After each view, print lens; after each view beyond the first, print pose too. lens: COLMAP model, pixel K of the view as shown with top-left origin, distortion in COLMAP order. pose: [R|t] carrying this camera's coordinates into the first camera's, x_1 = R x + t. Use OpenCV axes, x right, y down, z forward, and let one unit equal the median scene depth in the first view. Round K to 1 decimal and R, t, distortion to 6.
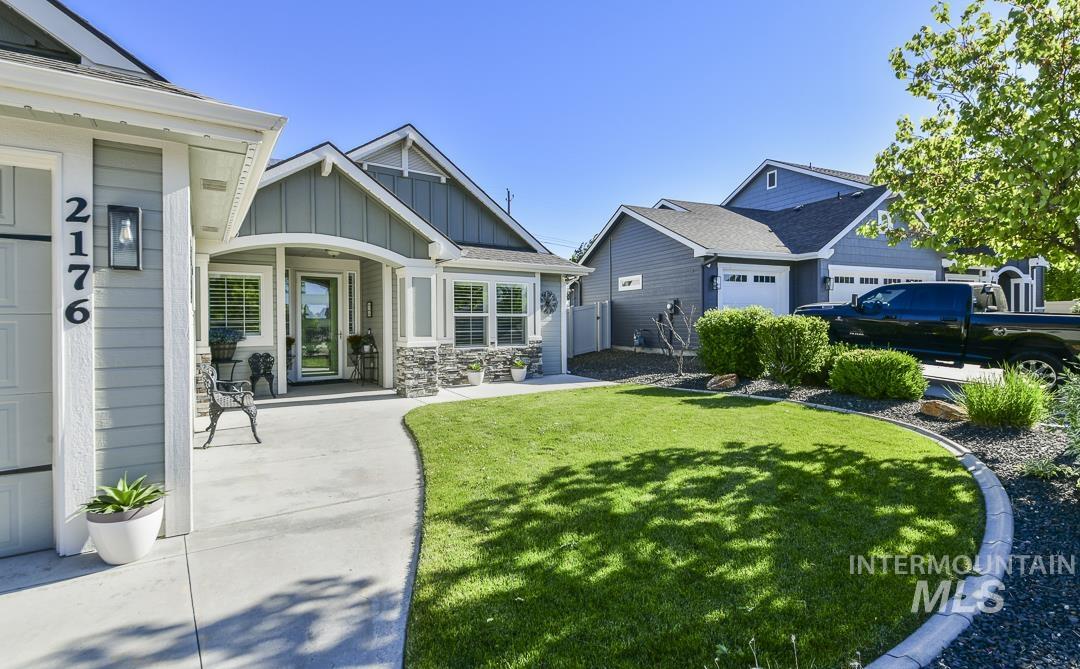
lens RADIAL K [[545.3, 0, 563.7], [0, 545.3, 322.8], [0, 0, 1]] dist [0.037909, -0.000633]
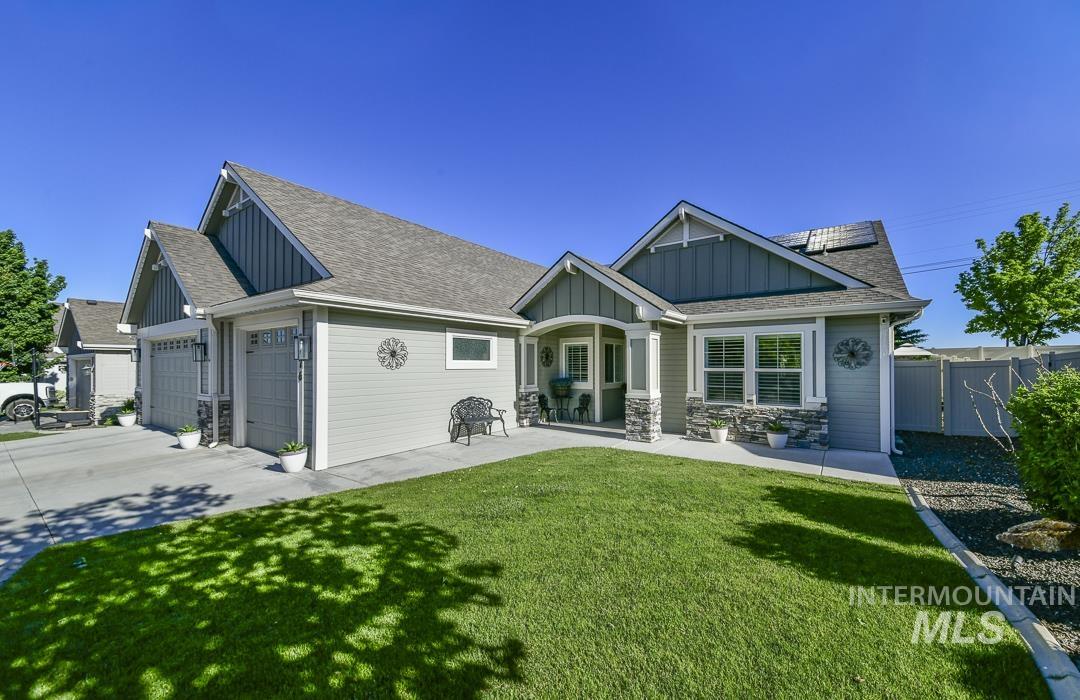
lens RADIAL K [[415.4, 0, 544.8], [0, 415.4, 356.8], [0, 0, 1]] dist [0.001778, -0.000260]
pose [[0.309439, -0.012767, -0.950834, 0.427473], [-0.001175, 0.999904, -0.013809, -0.026438], [0.950919, 0.005390, 0.309394, 0.451184]]
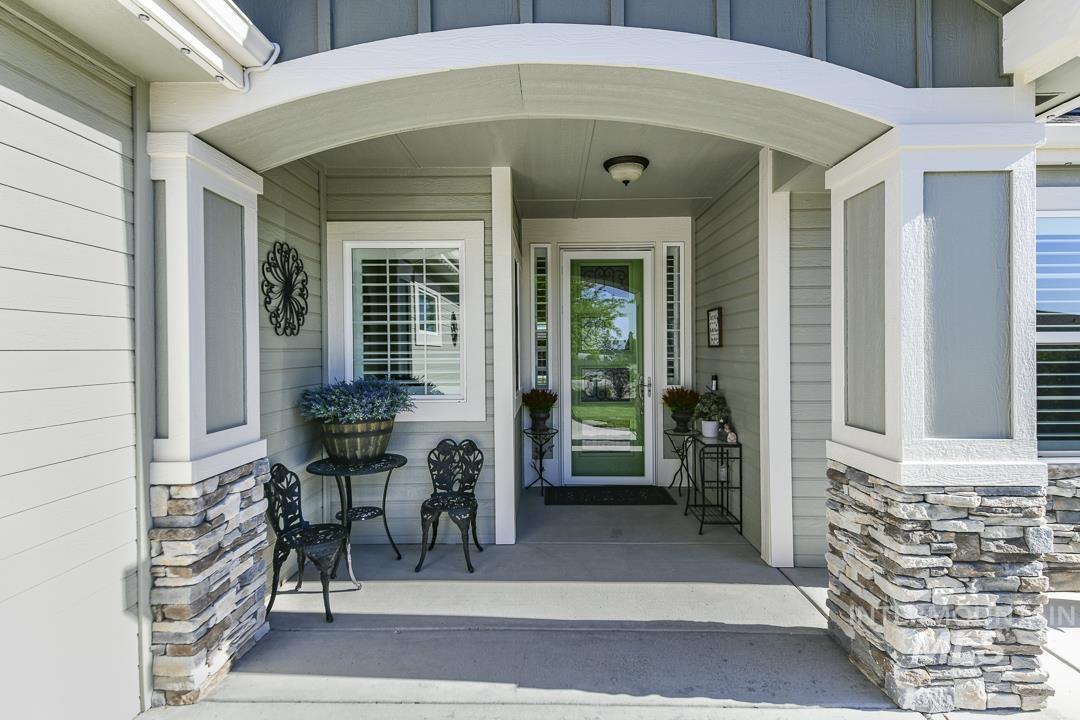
lens RADIAL K [[565.1, 0, 539.0], [0, 565.1, 354.8], [0, 0, 1]] dist [0.004067, -0.000002]
pose [[0.820862, 0.005384, -0.571101, -0.226034], [0.000369, 0.999950, 0.009957, -0.009067], [0.571126, -0.008384, 0.820819, 0.593523]]
